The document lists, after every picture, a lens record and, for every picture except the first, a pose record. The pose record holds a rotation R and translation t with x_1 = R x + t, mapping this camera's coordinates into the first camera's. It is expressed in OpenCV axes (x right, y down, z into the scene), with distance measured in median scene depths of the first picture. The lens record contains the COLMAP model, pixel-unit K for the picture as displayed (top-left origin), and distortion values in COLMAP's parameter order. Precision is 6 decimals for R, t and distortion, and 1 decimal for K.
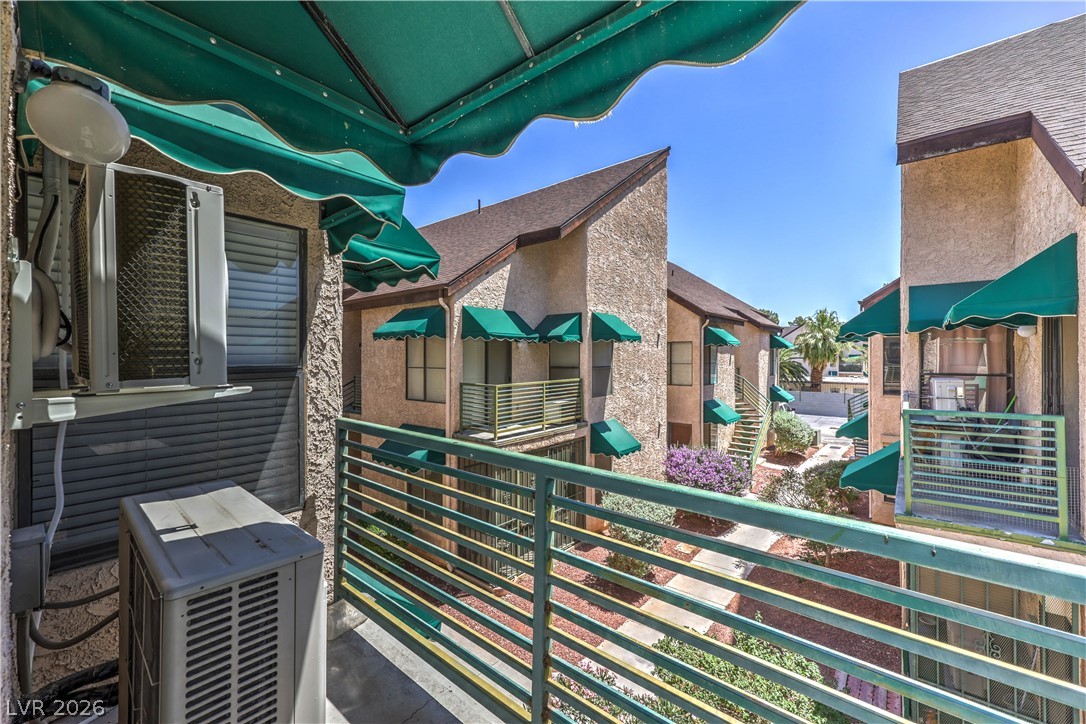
lens RADIAL K [[438.4, 0, 549.0], [0, 438.4, 356.9], [0, 0, 1]] dist [0.002157, -0.000401]
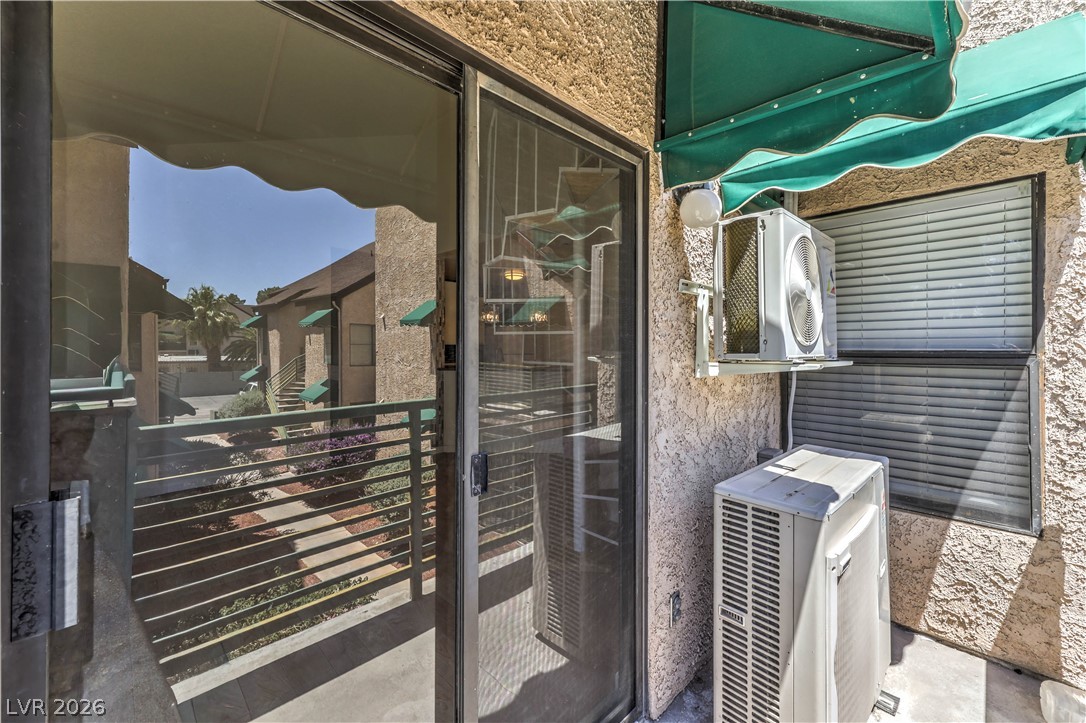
lens RADIAL K [[438.4, 0, 543.2], [0, 438.4, 345.9], [0, 0, 1]] dist [0.002157, -0.000401]
pose [[-0.112394, 0.003222, -0.993658, 0.302834], [-0.001380, 0.999993, 0.003398, 0.008721], [0.993663, 0.001754, -0.112389, 0.220650]]
